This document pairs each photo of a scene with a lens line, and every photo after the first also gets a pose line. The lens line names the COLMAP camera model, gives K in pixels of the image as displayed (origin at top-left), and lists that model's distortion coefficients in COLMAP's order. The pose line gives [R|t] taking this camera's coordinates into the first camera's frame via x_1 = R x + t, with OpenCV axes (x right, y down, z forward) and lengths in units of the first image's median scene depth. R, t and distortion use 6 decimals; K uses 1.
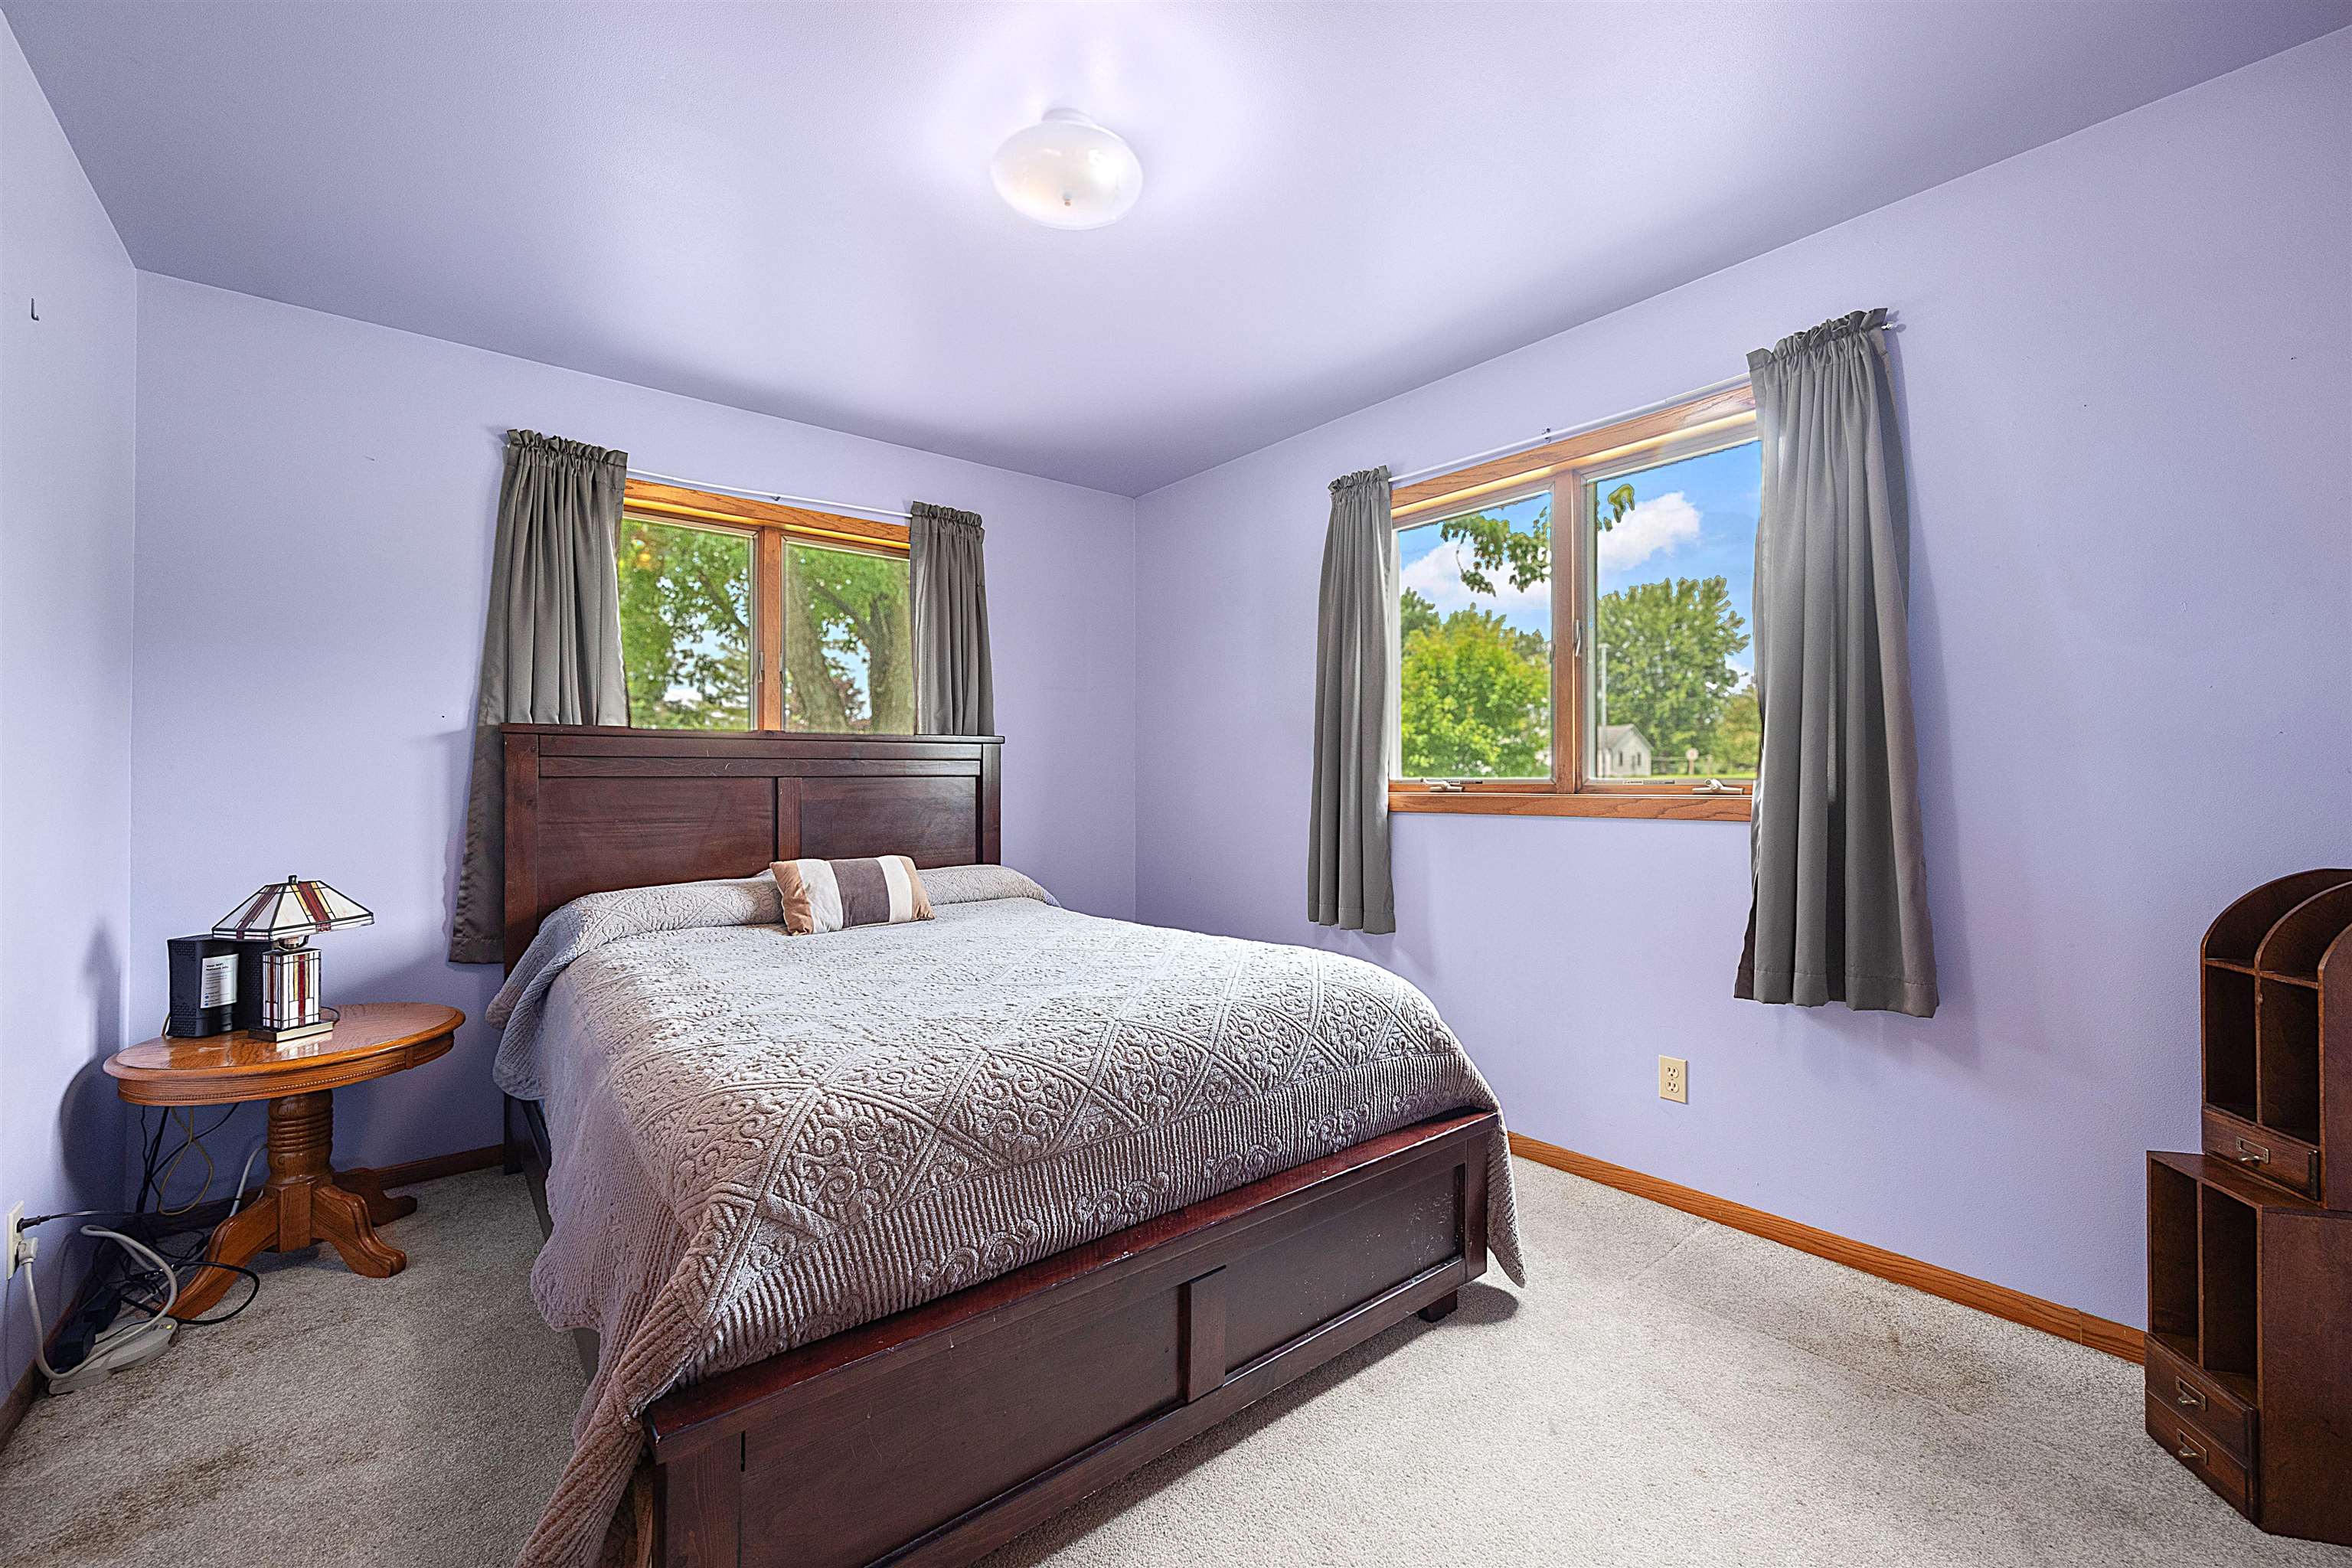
lens RADIAL K [[926.5, 0, 1101.6], [0, 926.5, 771.2], [0, 0, 1]] dist [0.006170, -0.000068]
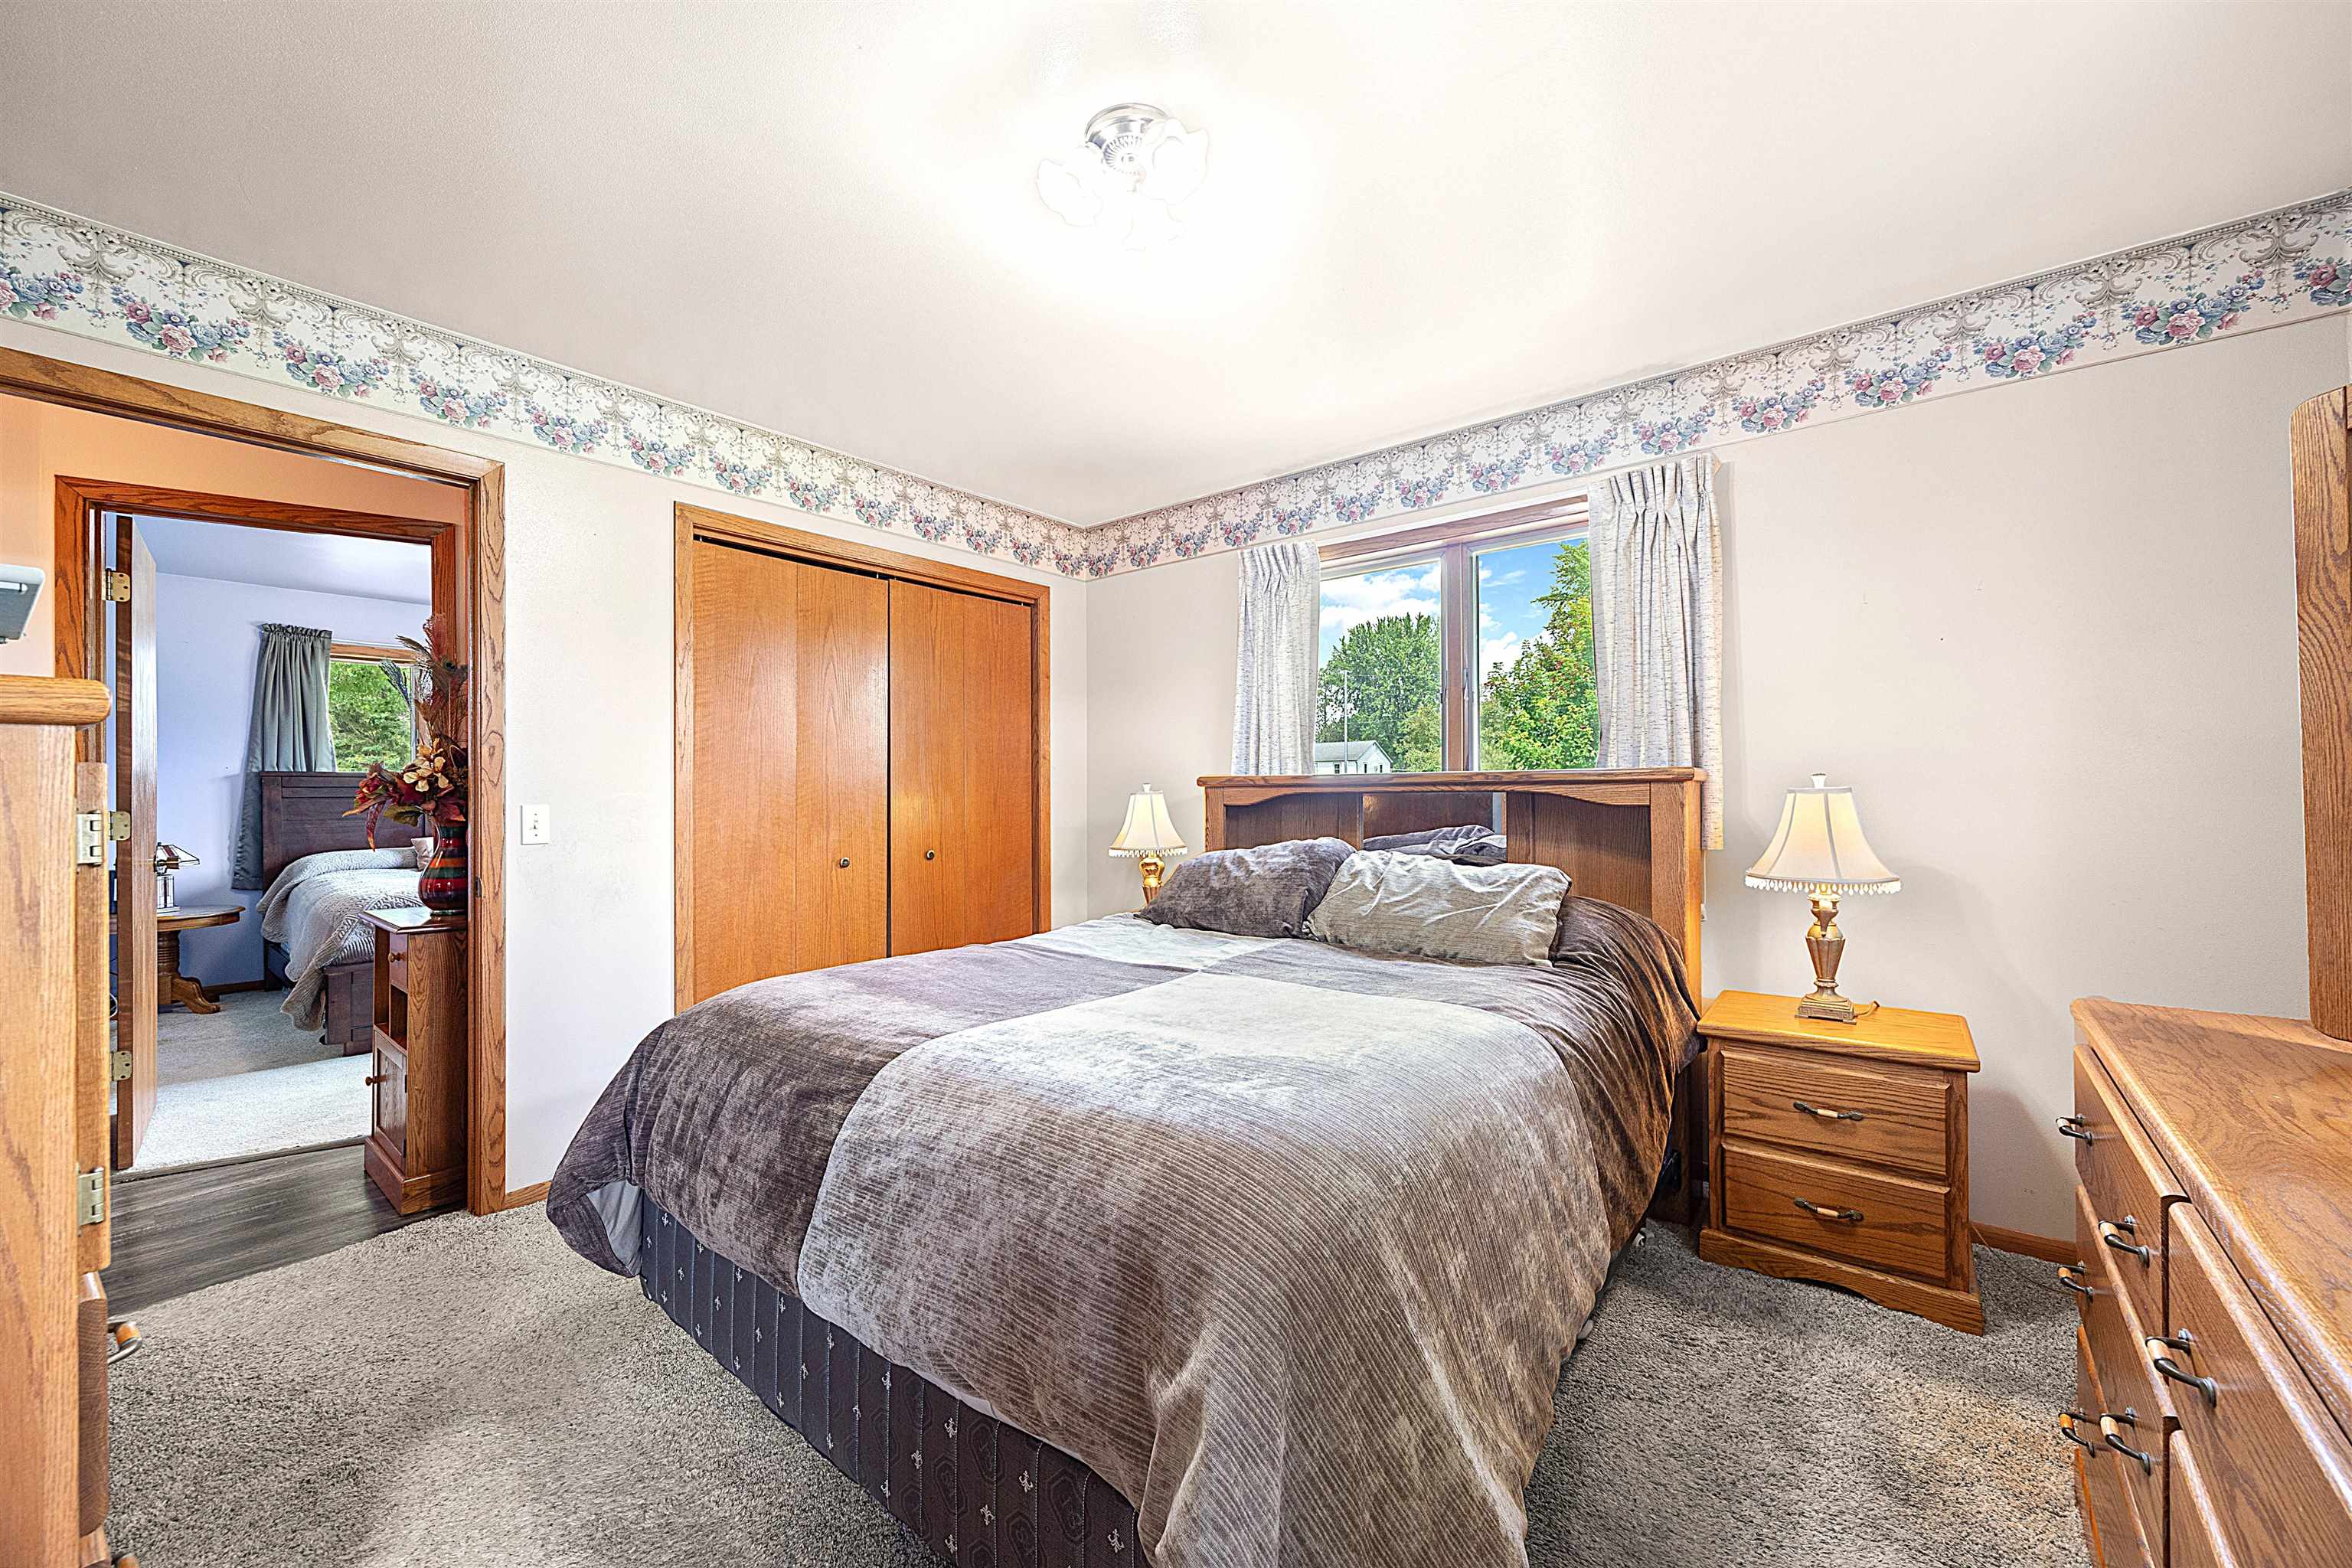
lens RADIAL K [[926.5, 0, 1094.6], [0, 926.5, 789.7], [0, 0, 1]] dist [0.006170, -0.000068]
pose [[0.983291, -0.002800, 0.182018, 0.763404], [0.001288, 0.999964, 0.008424, -0.025936], [-0.182035, -0.008049, 0.983259, -1.310967]]
